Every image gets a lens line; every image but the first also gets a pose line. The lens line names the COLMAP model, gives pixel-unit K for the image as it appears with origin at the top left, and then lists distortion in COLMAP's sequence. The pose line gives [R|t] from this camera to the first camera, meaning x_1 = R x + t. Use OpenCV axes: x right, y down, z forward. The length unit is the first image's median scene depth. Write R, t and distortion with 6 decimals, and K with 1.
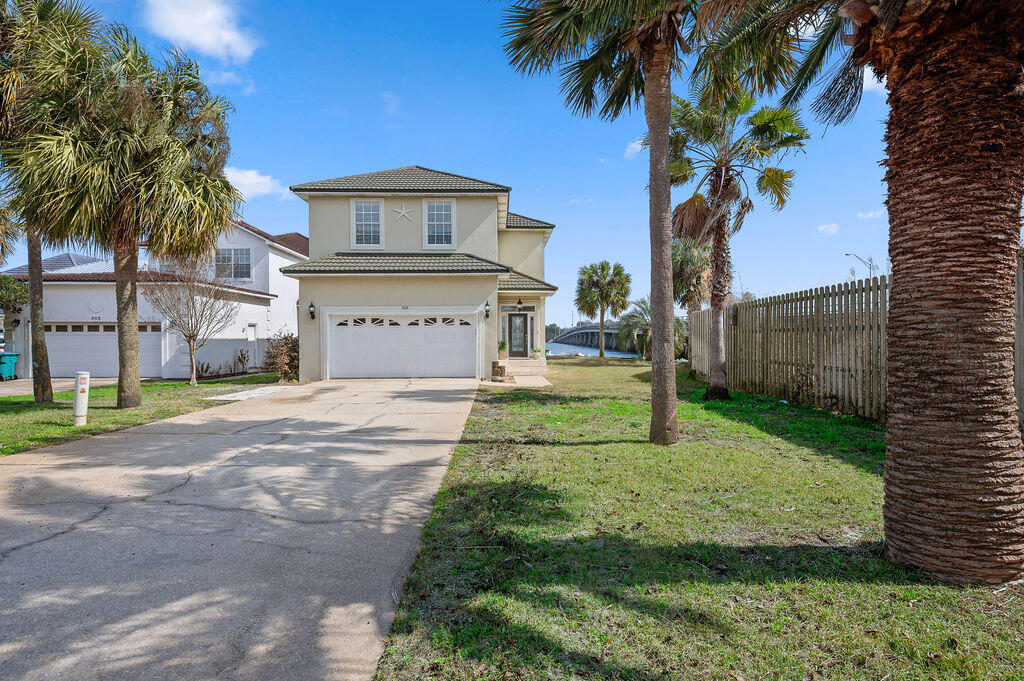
lens RADIAL K [[568.4, 0, 512.0], [0, 568.4, 340.5], [0, 0, 1]] dist [-0.000631, 0.000629]
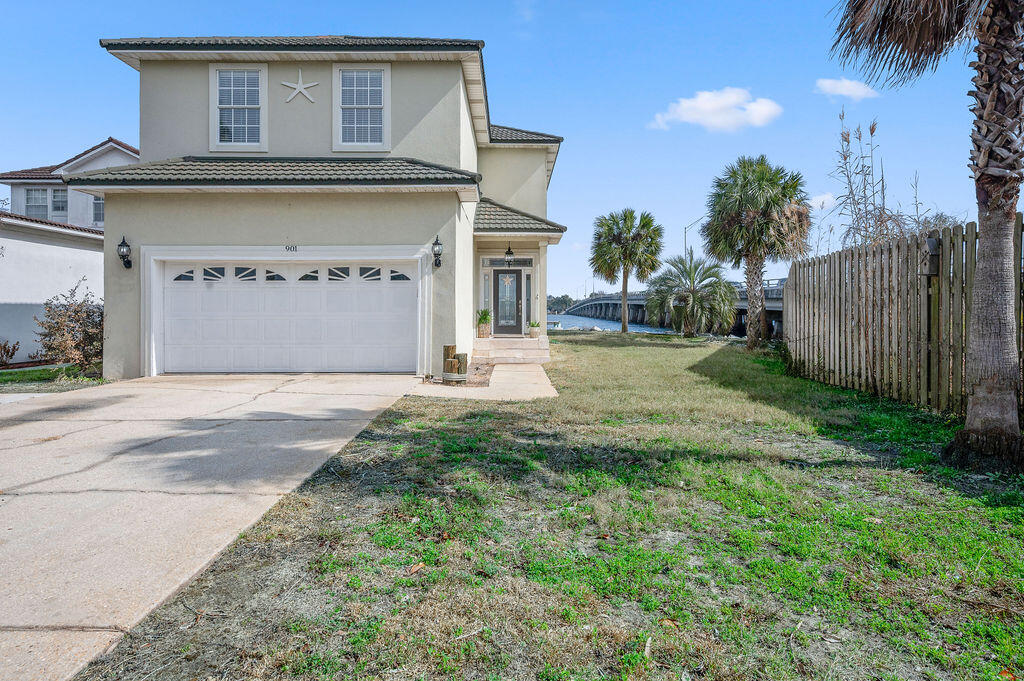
lens RADIAL K [[581.4, 0, 509.6], [0, 581.4, 305.4], [0, 0, 1]] dist [-0.001232, 0.000097]
pose [[0.999732, 0.003929, -0.022826, 0.038502], [-0.004199, 0.999922, -0.011793, 0.004176], [0.022778, 0.011885, 0.999670, 0.409844]]
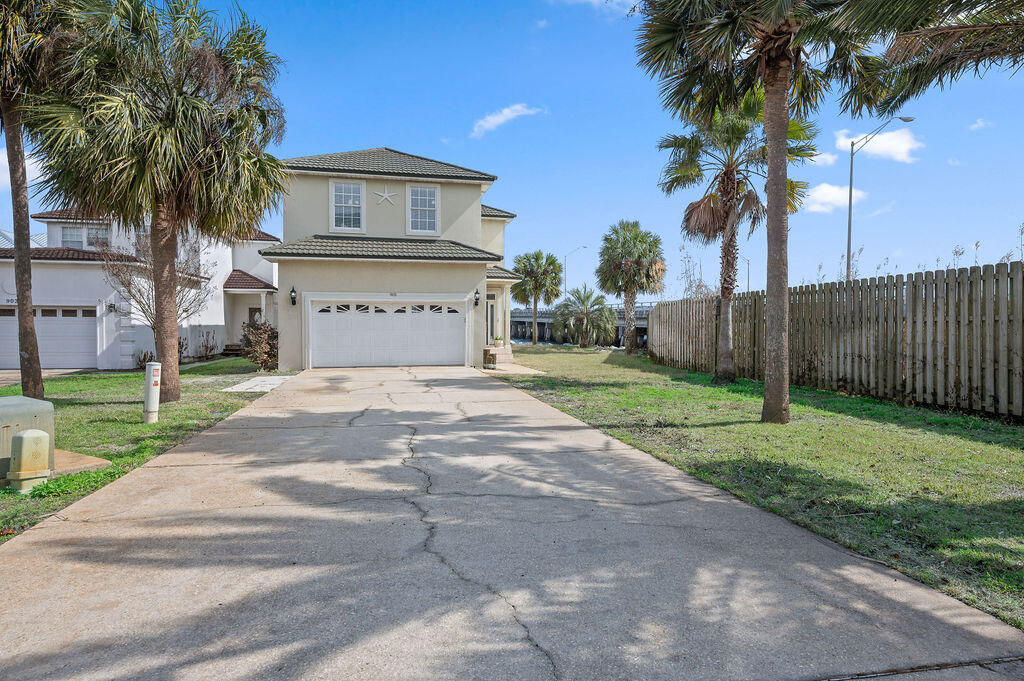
lens RADIAL K [[568.9, 0, 509.0], [0, 568.9, 333.9], [0, 0, 1]] dist [0.000456, -0.000062]
pose [[0.981653, 0.001898, 0.190666, -0.169625], [-0.003893, 0.999942, 0.010091, -0.000682], [-0.190635, -0.010648, 0.981603, 0.004268]]
